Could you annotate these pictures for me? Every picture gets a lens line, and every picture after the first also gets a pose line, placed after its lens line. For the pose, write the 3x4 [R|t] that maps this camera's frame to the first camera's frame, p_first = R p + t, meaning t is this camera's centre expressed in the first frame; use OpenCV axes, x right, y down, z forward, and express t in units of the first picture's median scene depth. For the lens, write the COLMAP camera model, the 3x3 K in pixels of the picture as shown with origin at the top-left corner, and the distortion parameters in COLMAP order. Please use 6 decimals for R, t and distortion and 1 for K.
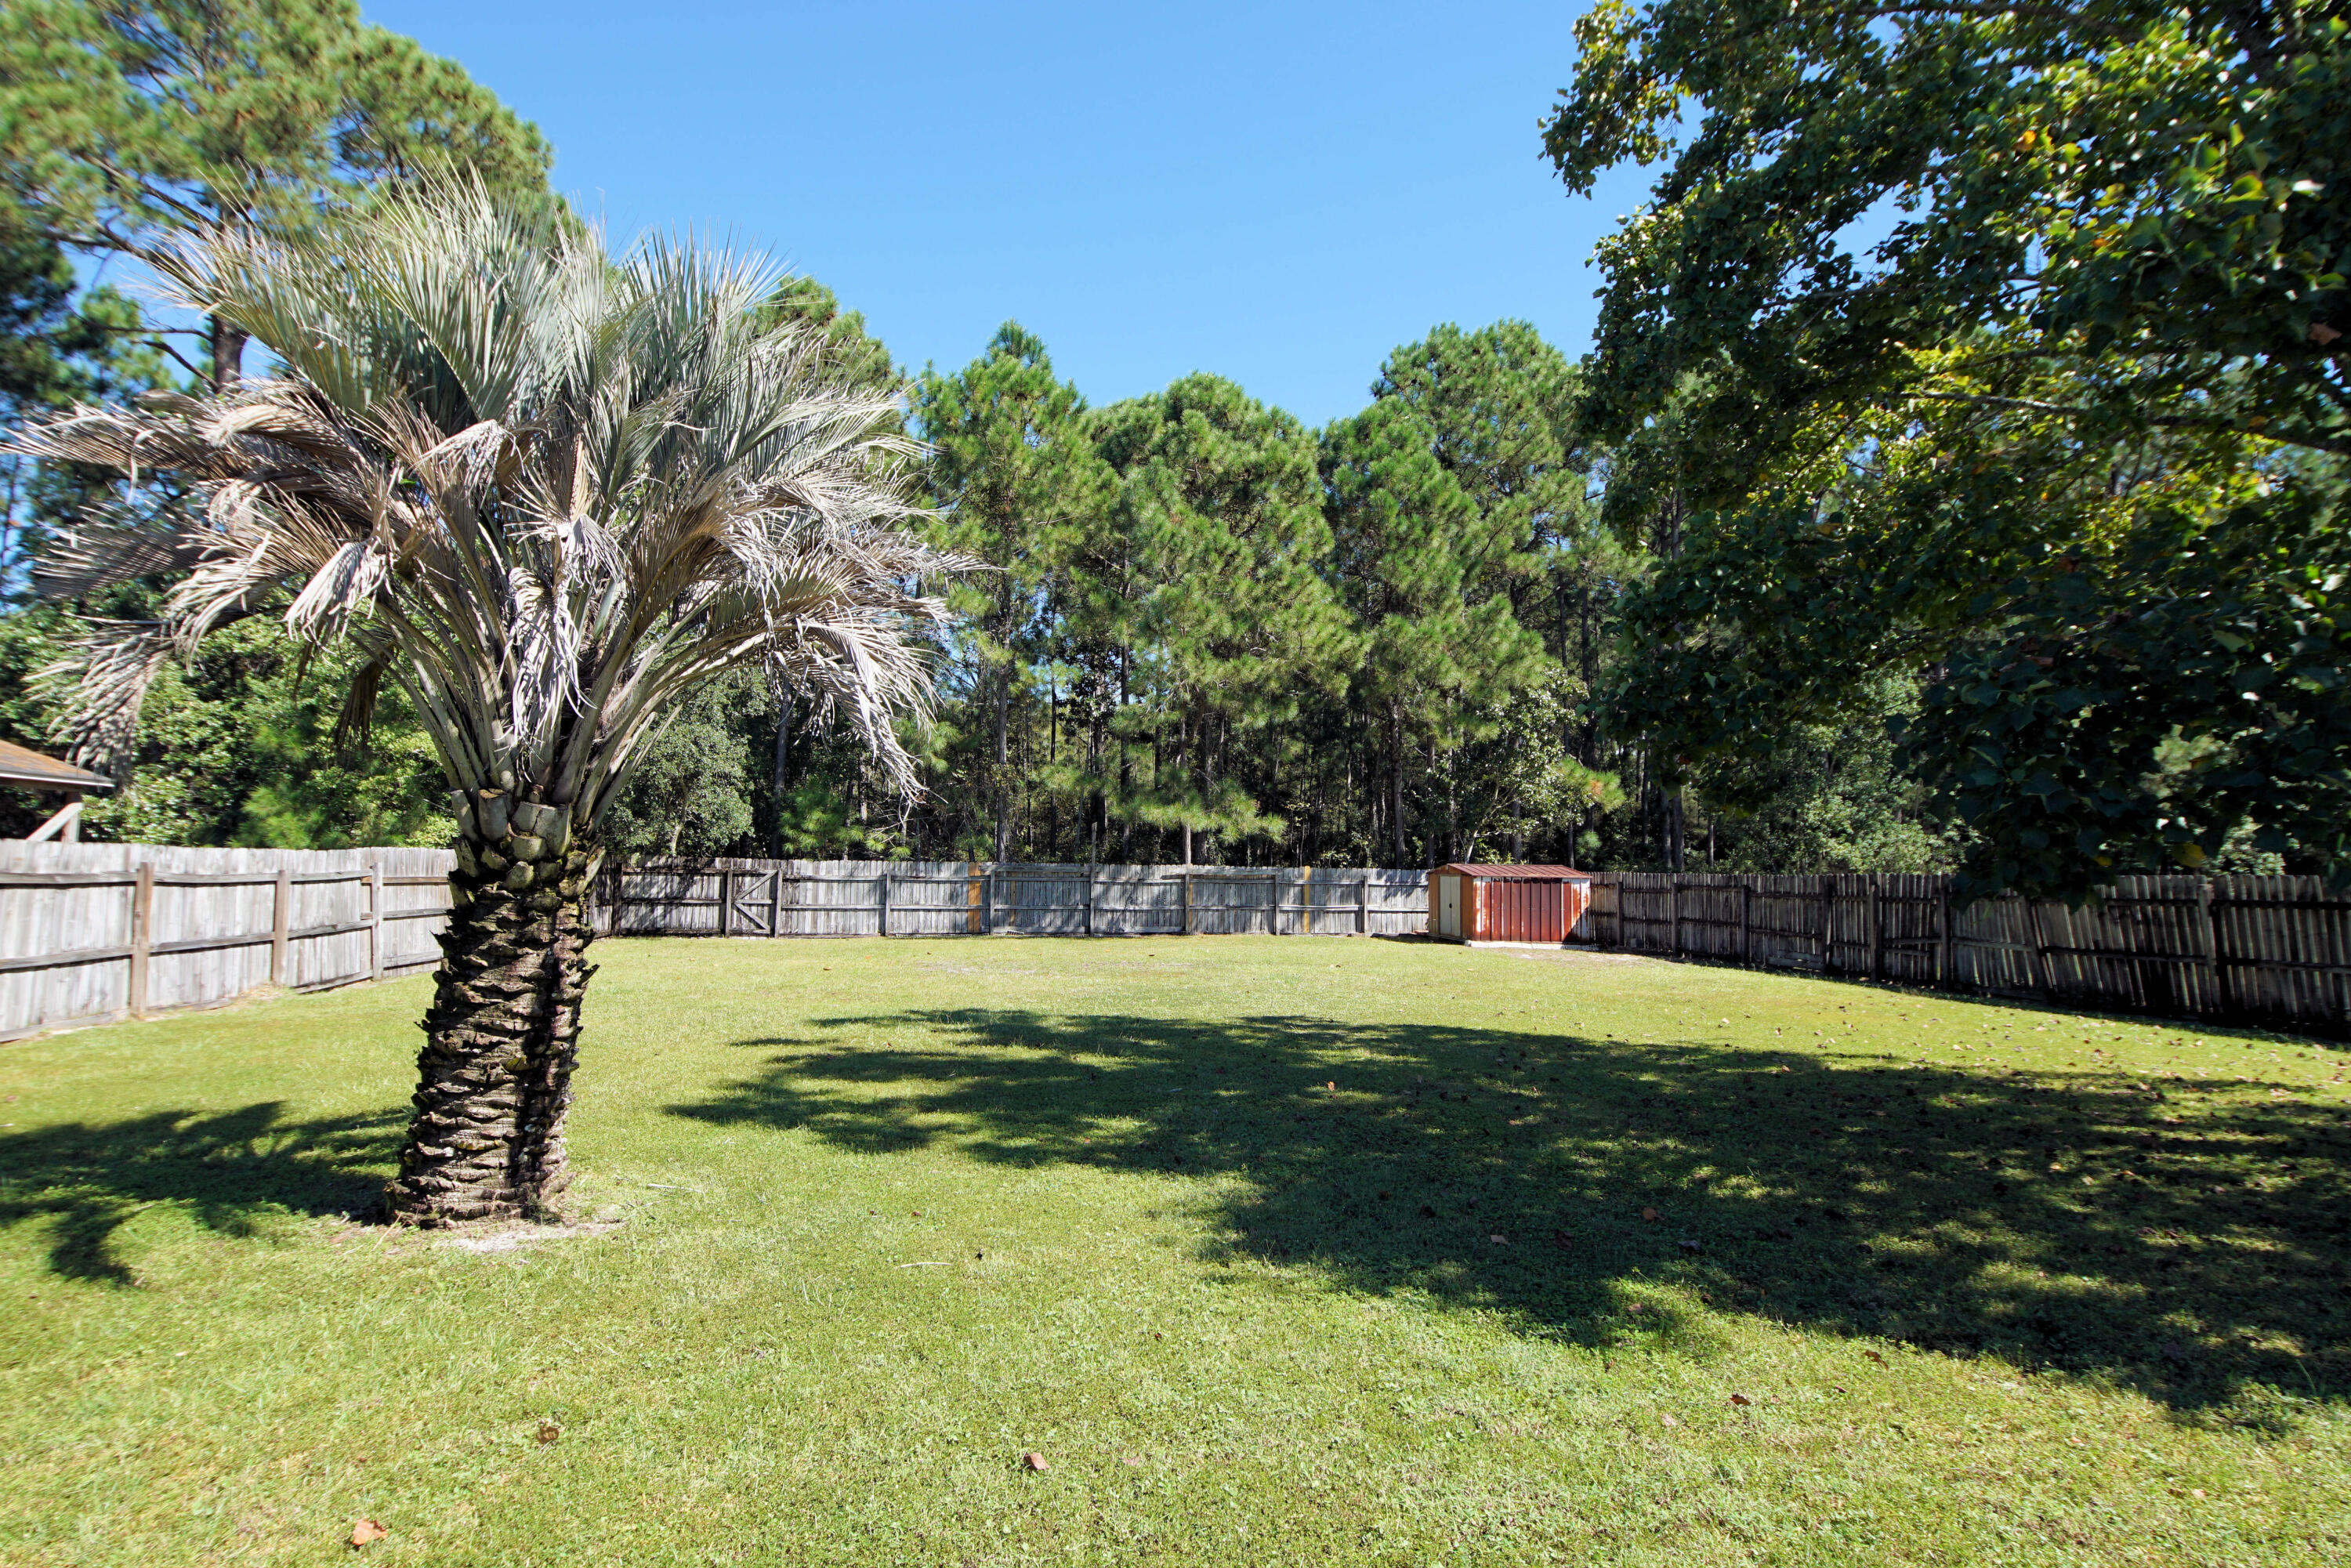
lens RADIAL K [[1261.2, 0, 1155.8], [0, 1261.2, 767.6], [0, 0, 1]] dist [0.038070, -0.036737]
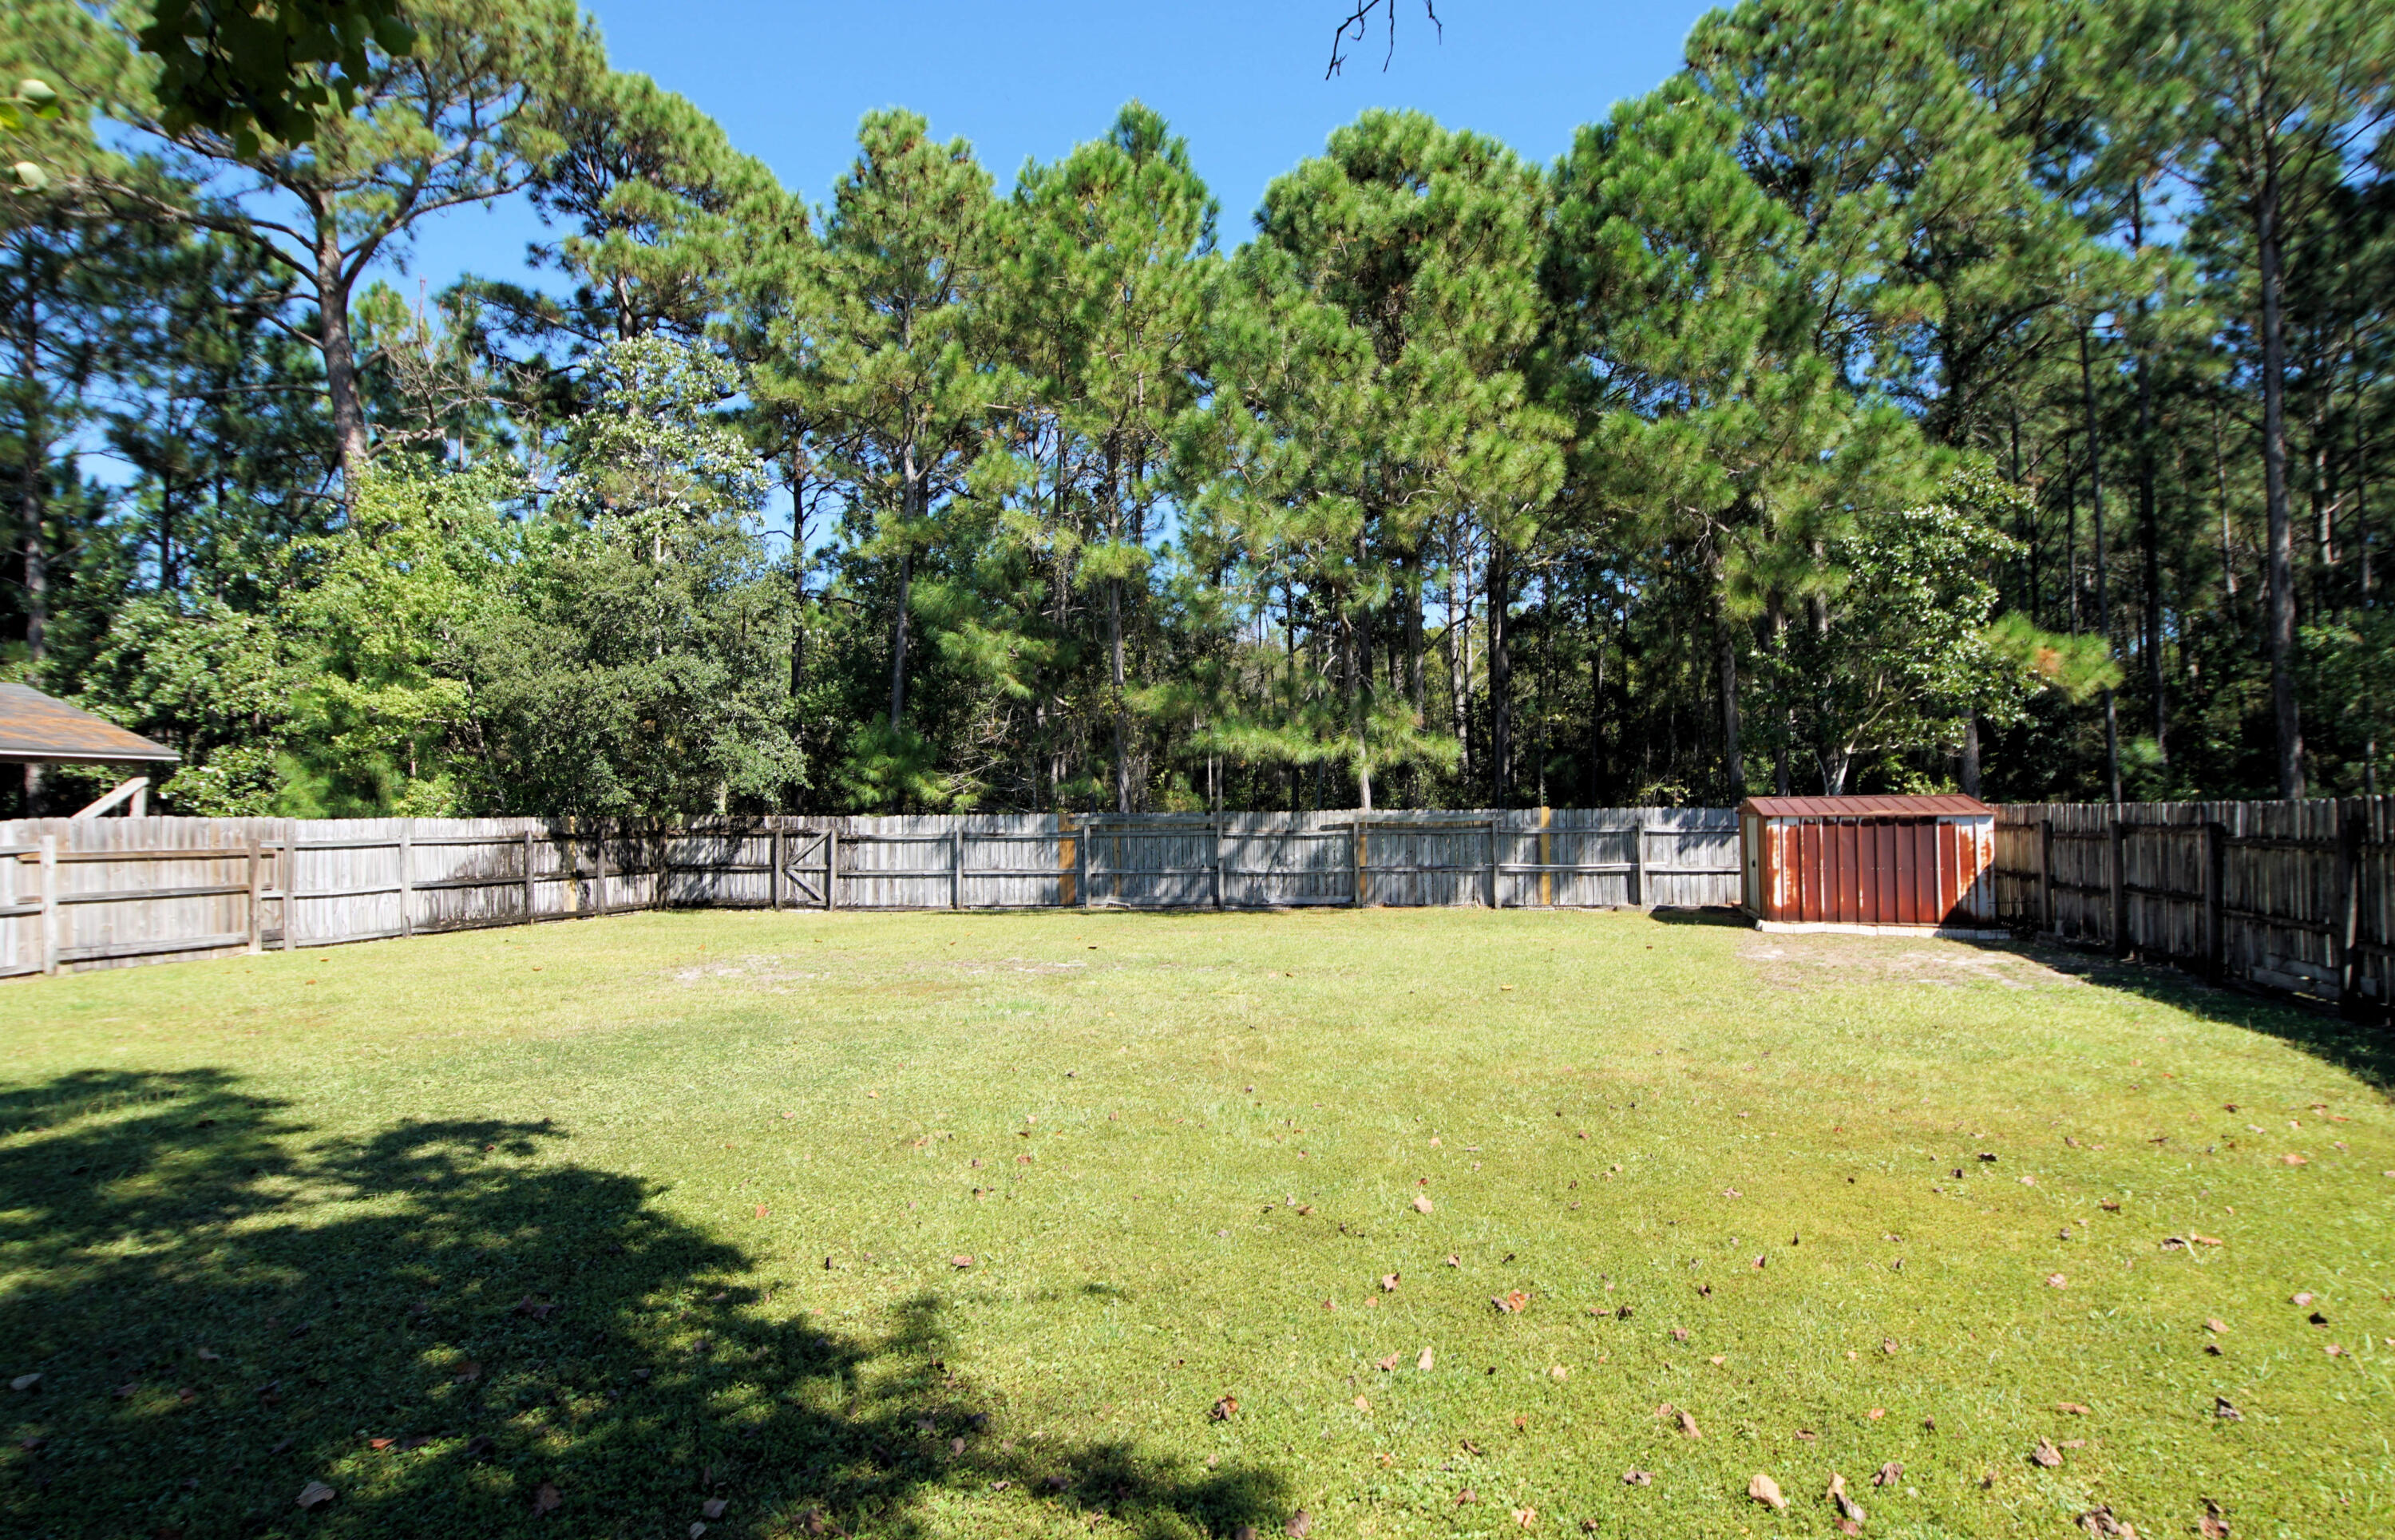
lens RADIAL K [[1308.6, 0, 1193.9], [0, 1308.6, 764.2], [0, 0, 1]] dist [0.048965, -0.045691]
pose [[0.914850, -0.039720, -0.401835, 0.252897], [0.055319, 0.998096, 0.027286, 0.027635], [0.399986, -0.047191, 0.915305, 0.302319]]
